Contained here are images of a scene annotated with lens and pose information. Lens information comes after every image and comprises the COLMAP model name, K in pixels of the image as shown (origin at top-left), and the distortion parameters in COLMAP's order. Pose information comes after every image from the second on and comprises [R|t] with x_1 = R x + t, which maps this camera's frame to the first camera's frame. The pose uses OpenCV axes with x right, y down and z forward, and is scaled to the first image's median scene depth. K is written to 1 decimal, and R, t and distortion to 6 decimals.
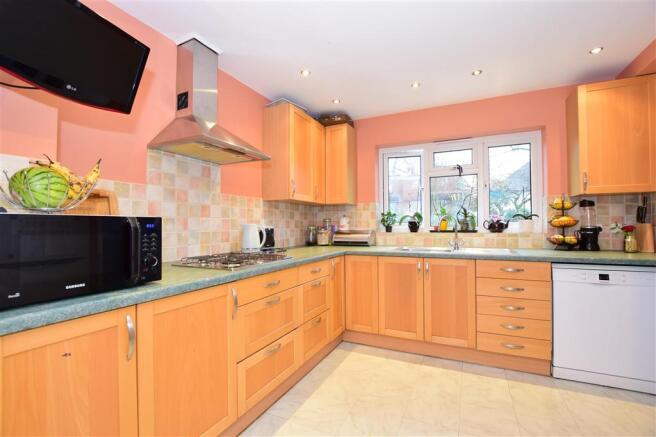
lens RADIAL K [[292.3, 0, 329.5], [0, 292.3, 219.4], [0, 0, 1]] dist [-0.024448, 0.000645]
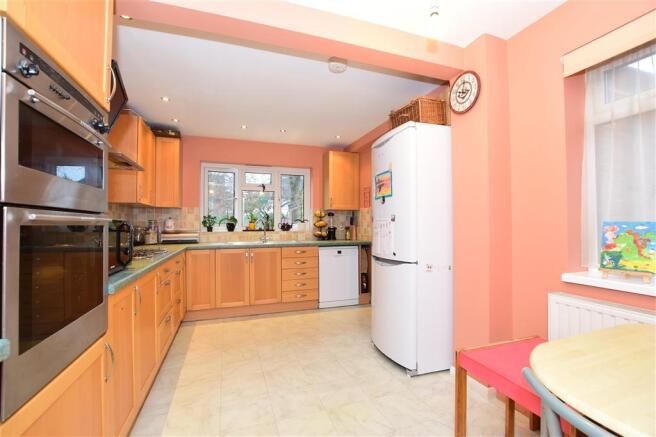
lens RADIAL K [[292.3, 0, 329.3], [0, 292.3, 220.4], [0, 0, 1]] dist [-0.024448, 0.000645]
pose [[0.709554, 0.014060, 0.704511, -0.334023], [-0.015022, 0.999876, -0.004824, -0.006153], [-0.704491, -0.007160, 0.709676, -0.251174]]
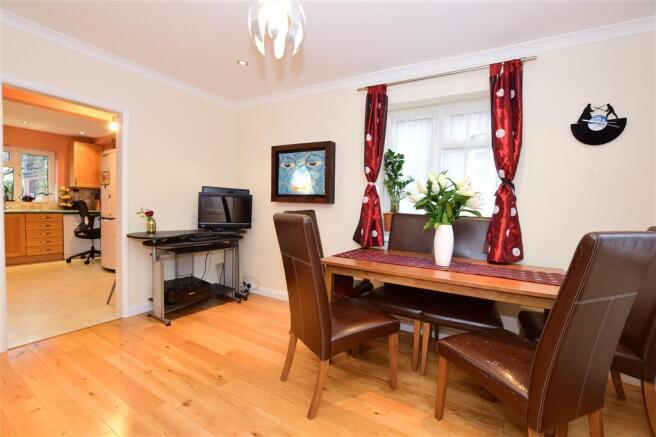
lens RADIAL K [[292.3, 0, 333.4], [0, 292.3, 222.5], [0, 0, 1]] dist [-0.024448, 0.000645]
pose [[0.090183, -0.040898, 0.995085, -0.995410], [-0.056416, 0.997342, 0.046104, -0.015804], [-0.994326, -0.060296, 0.087636, -1.041246]]
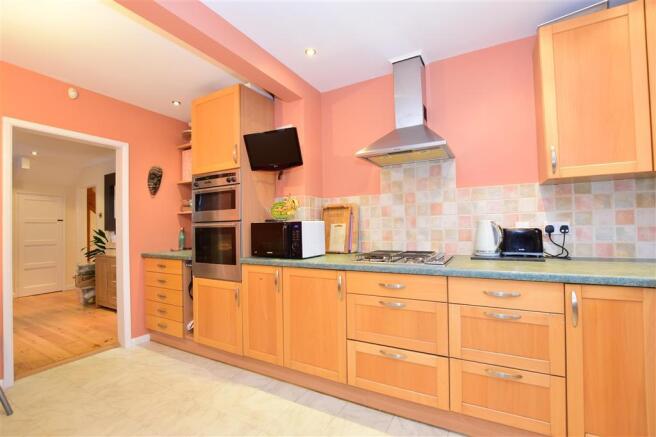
lens RADIAL K [[292.3, 0, 329.4], [0, 292.3, 220.0], [0, 0, 1]] dist [-0.024448, 0.000645]
pose [[-0.057034, -0.012641, -0.998292, 0.791853], [0.041468, 0.999027, -0.015019, 0.011915], [0.997511, -0.042254, -0.056454, 0.884517]]
